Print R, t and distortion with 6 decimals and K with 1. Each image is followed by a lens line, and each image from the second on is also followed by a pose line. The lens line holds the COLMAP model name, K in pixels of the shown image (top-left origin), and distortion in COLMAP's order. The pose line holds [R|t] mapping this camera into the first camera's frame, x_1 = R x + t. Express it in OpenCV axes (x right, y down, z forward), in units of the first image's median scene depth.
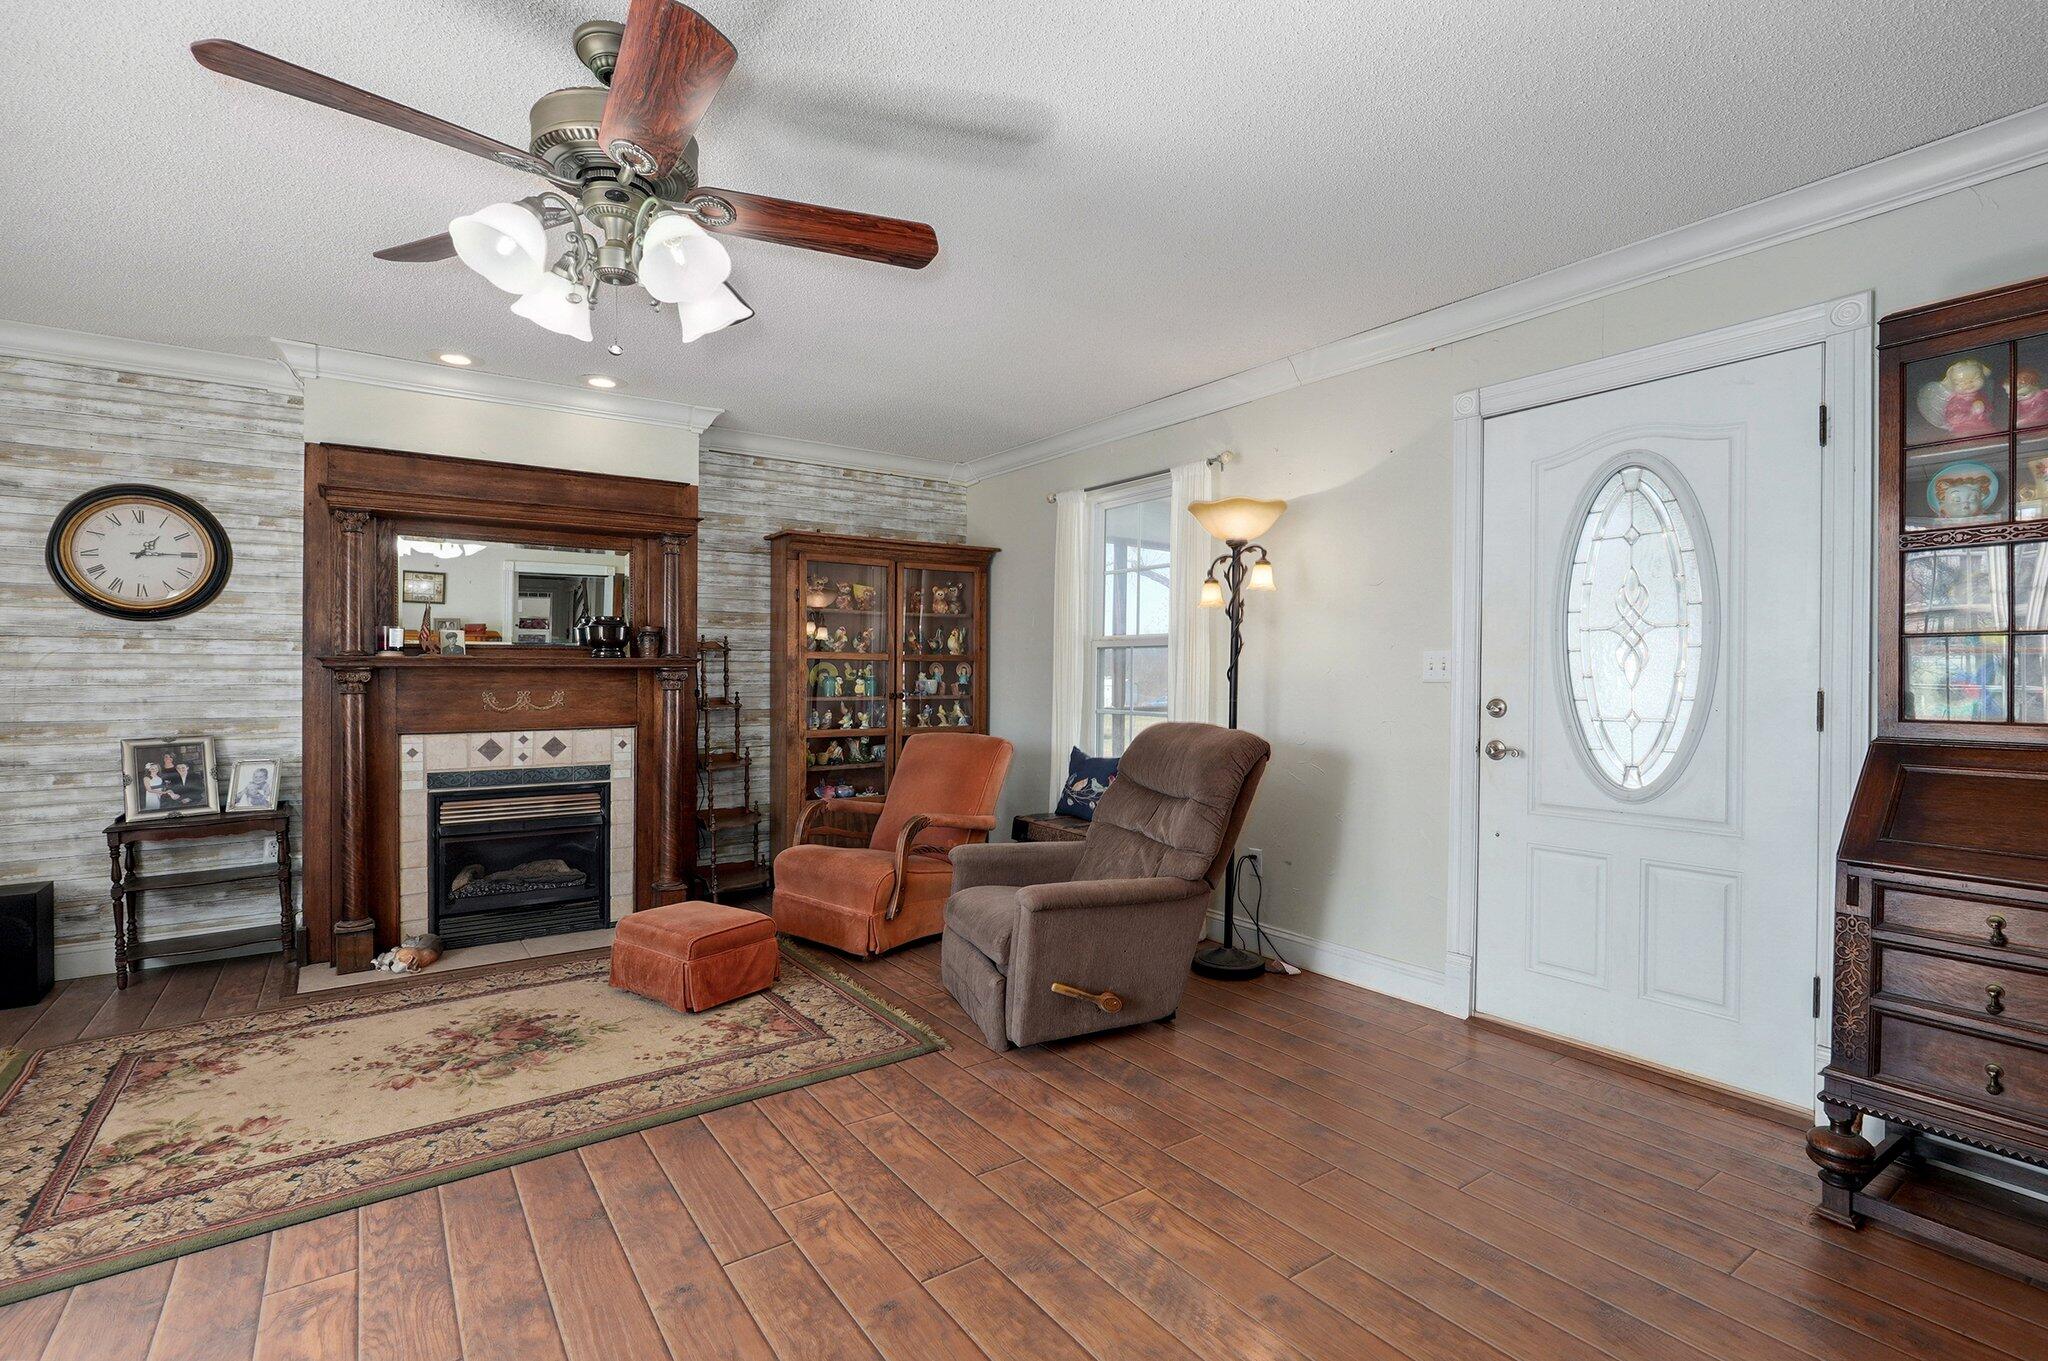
lens RADIAL K [[940.7, 0, 1024.0], [0, 940.7, 680.5], [0, 0, 1]] dist [-0.017783, 0.008427]
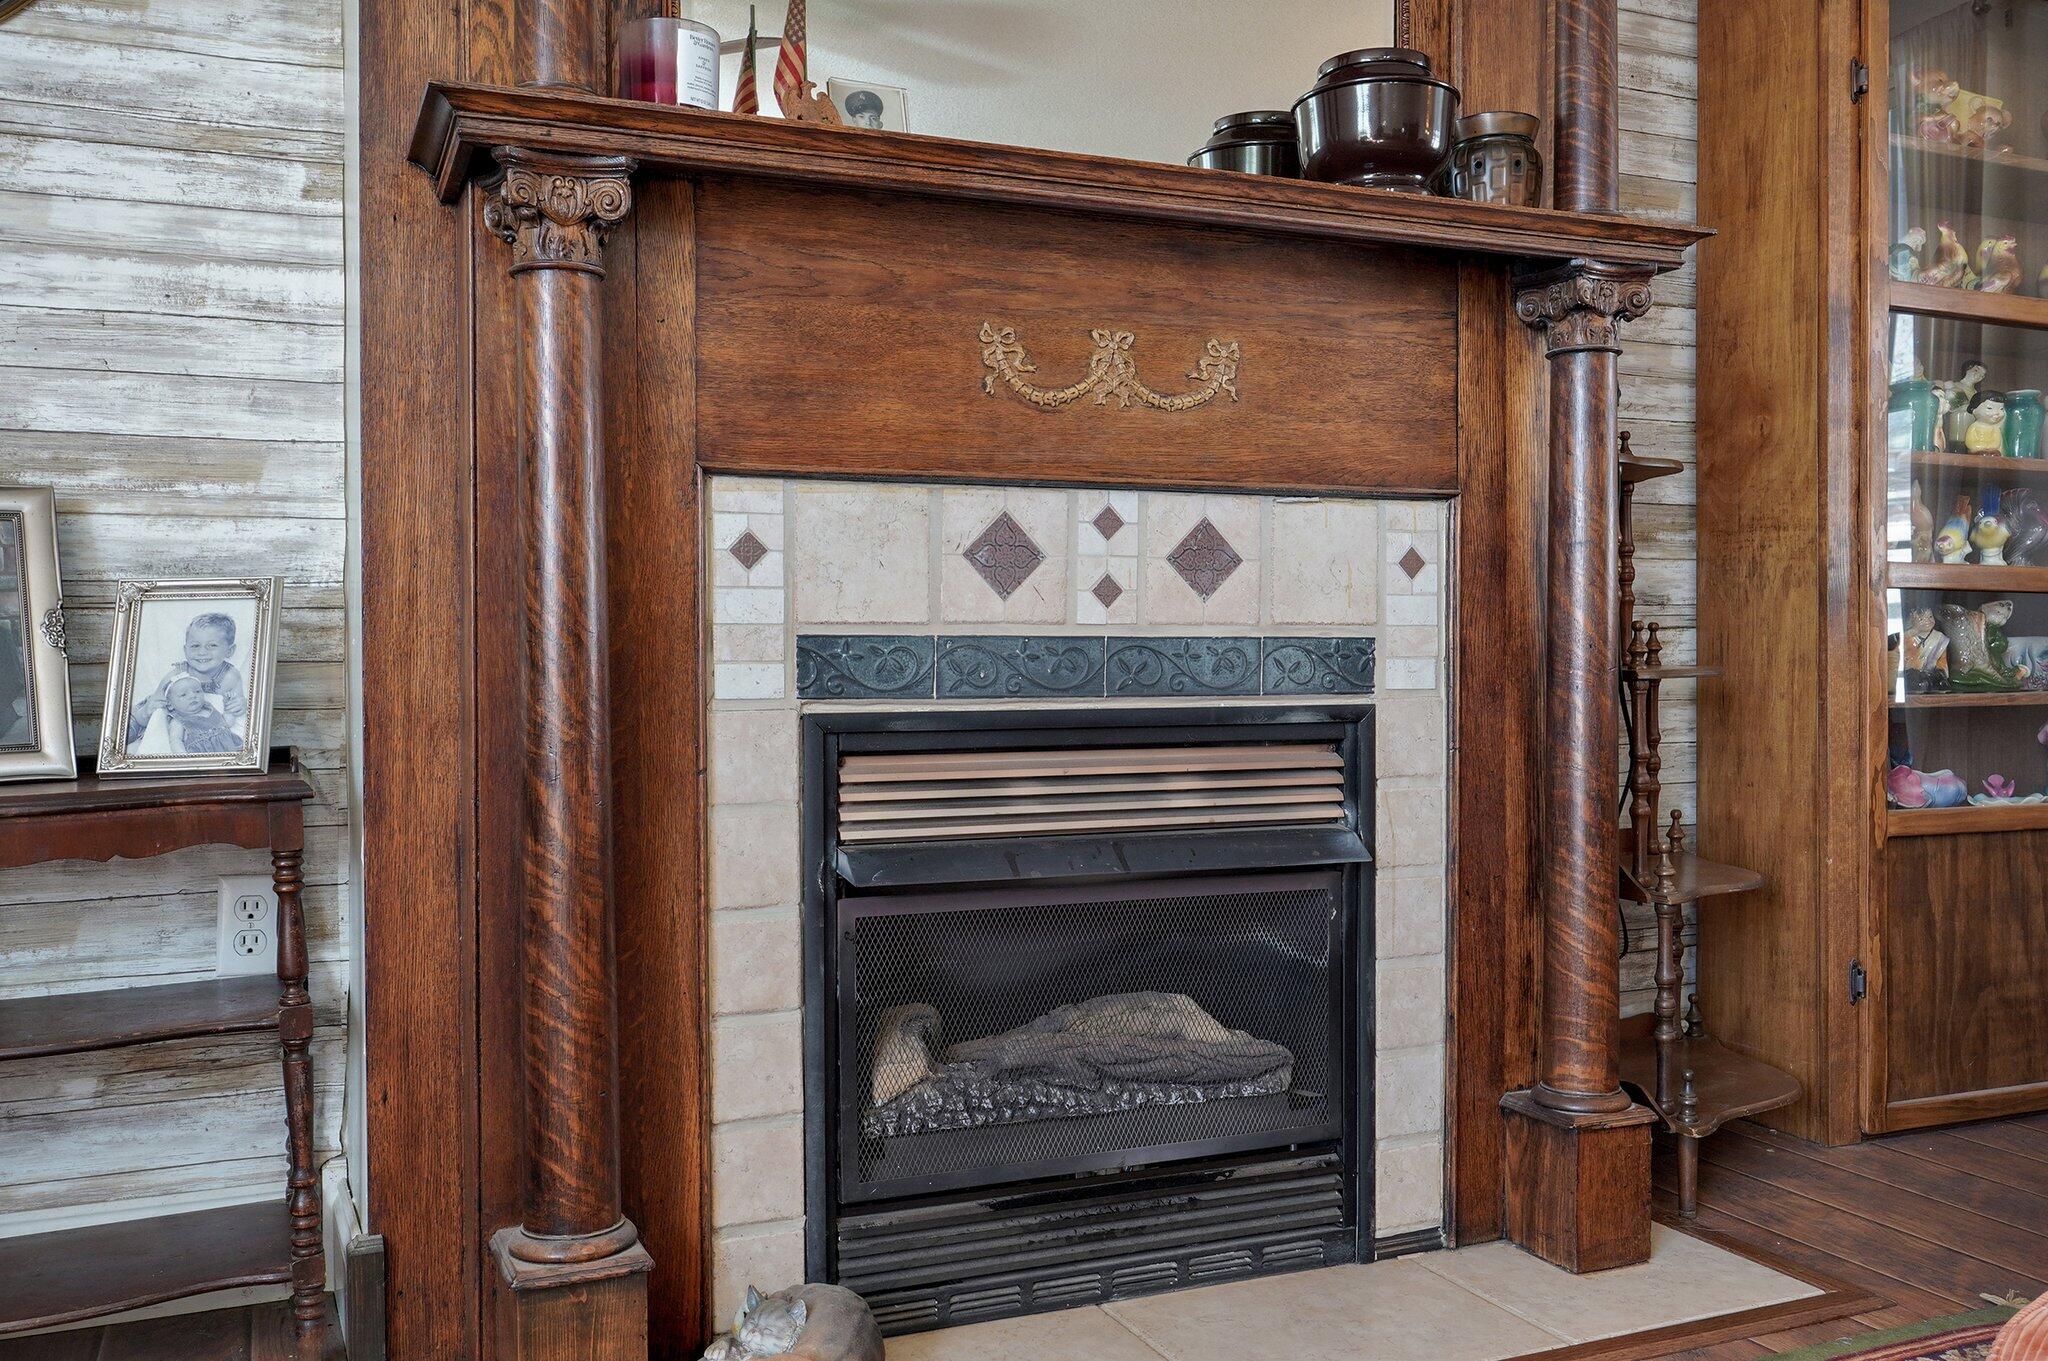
lens RADIAL K [[1751.8, 0, 1024.0], [0, 1751.8, 680.5], [0, 0, 1]] dist [-0.003416, -0.000250]
pose [[0.978283, -0.004528, -0.207226, -0.494274], [0.005751, 0.999969, 0.005296, 0.111818], [0.207196, -0.006373, 0.978279, 0.568232]]
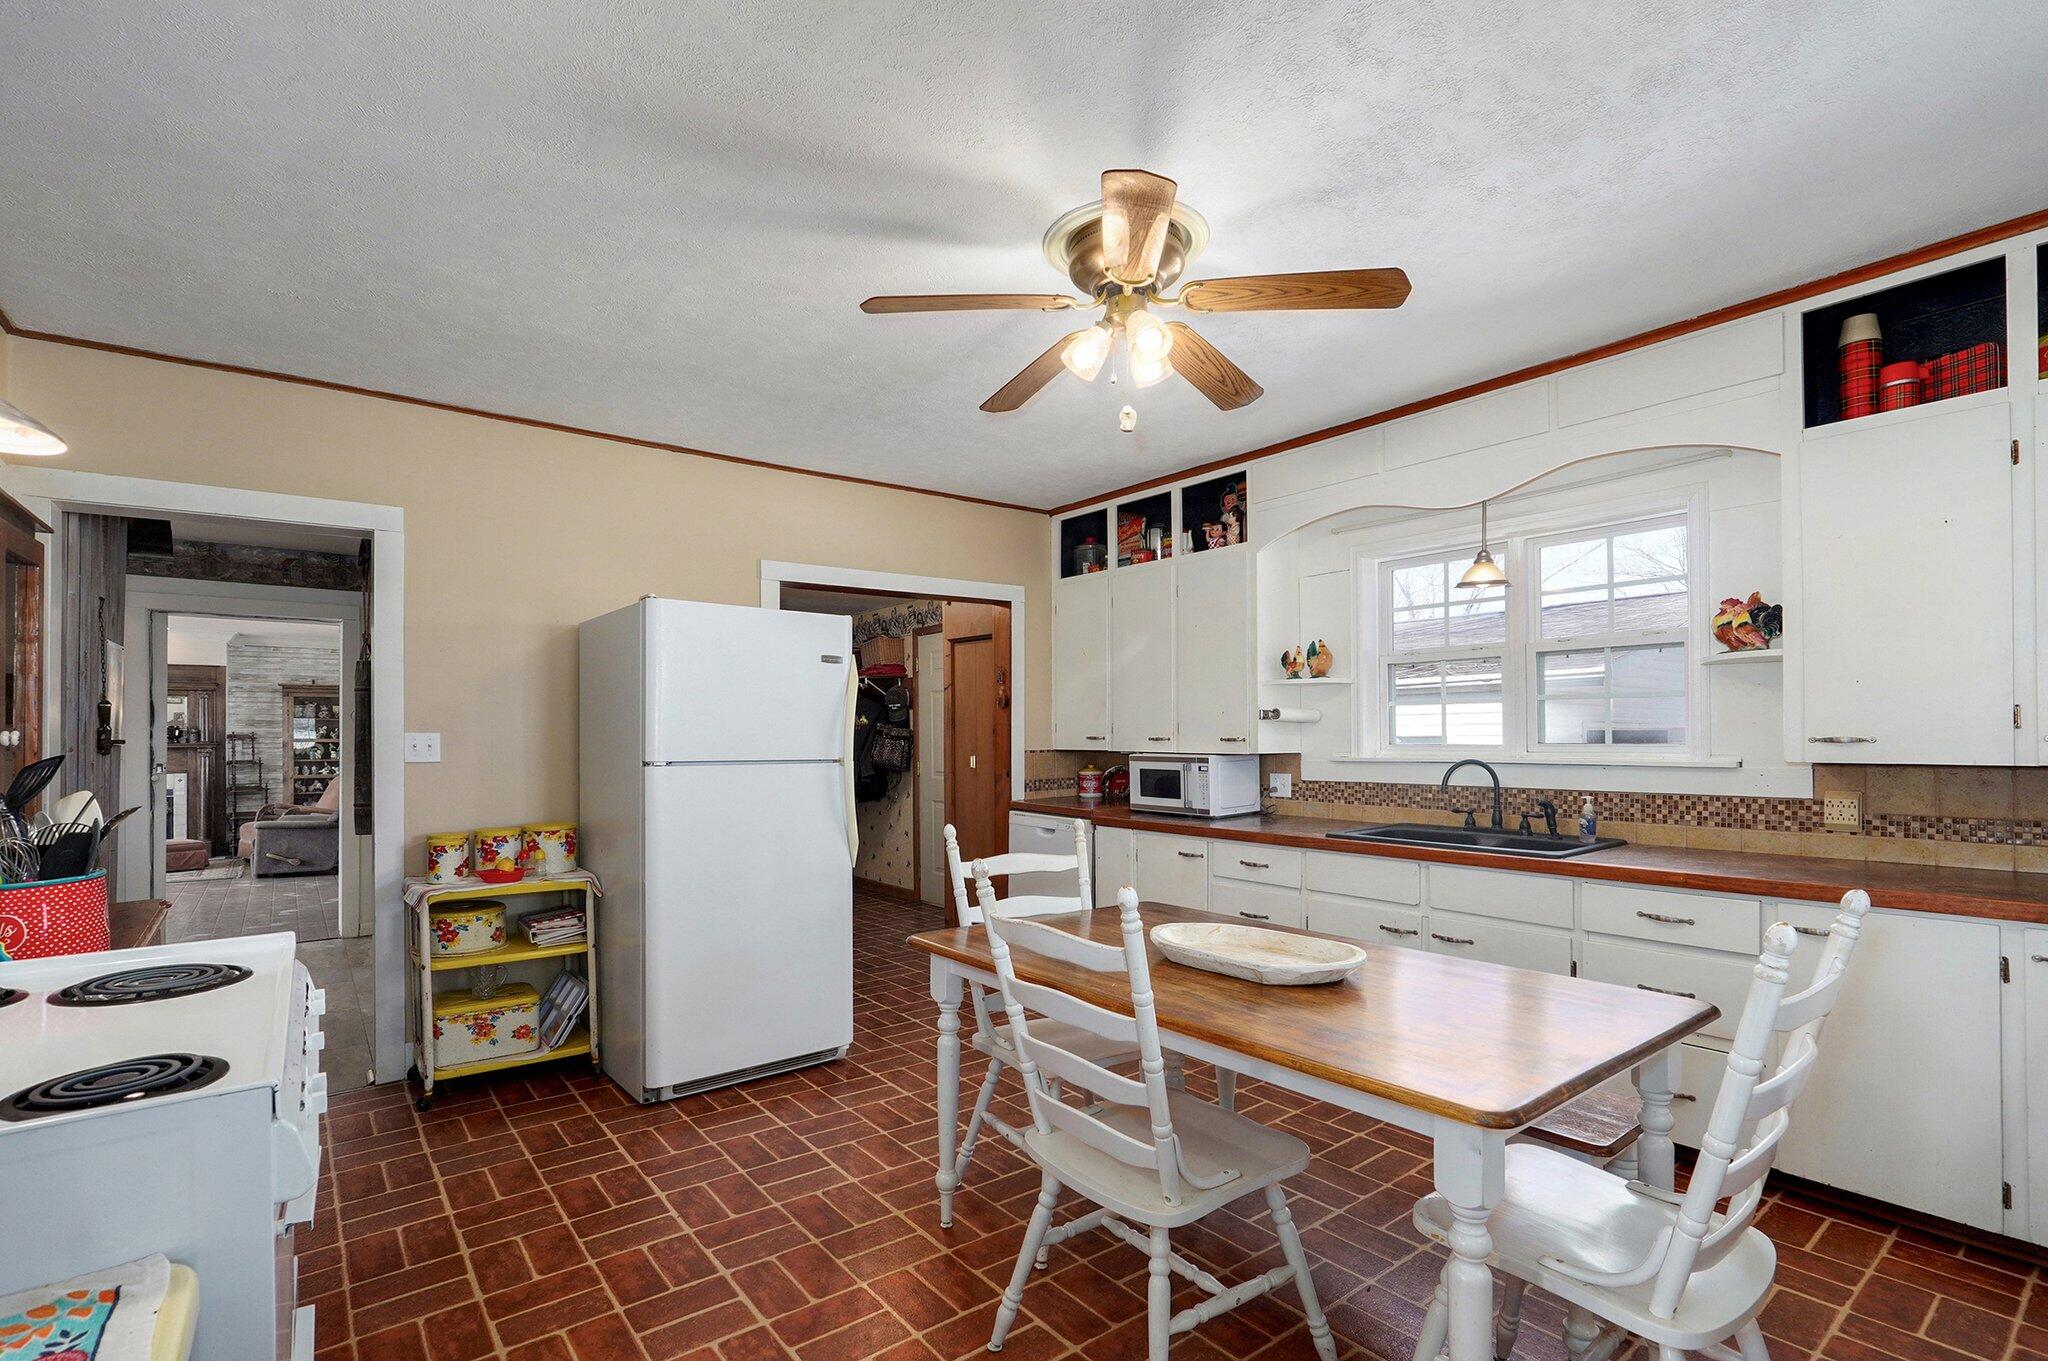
lens RADIAL K [[953.9, 0, 1027.1], [0, 953.9, 726.1], [0, 0, 1]] dist [0.016816, -0.000189]
pose [[0.999055, -0.009312, 0.042456, 1.785098], [0.009941, 0.999843, -0.014641, -0.013690], [-0.042313, 0.015050, 0.998991, -1.685647]]
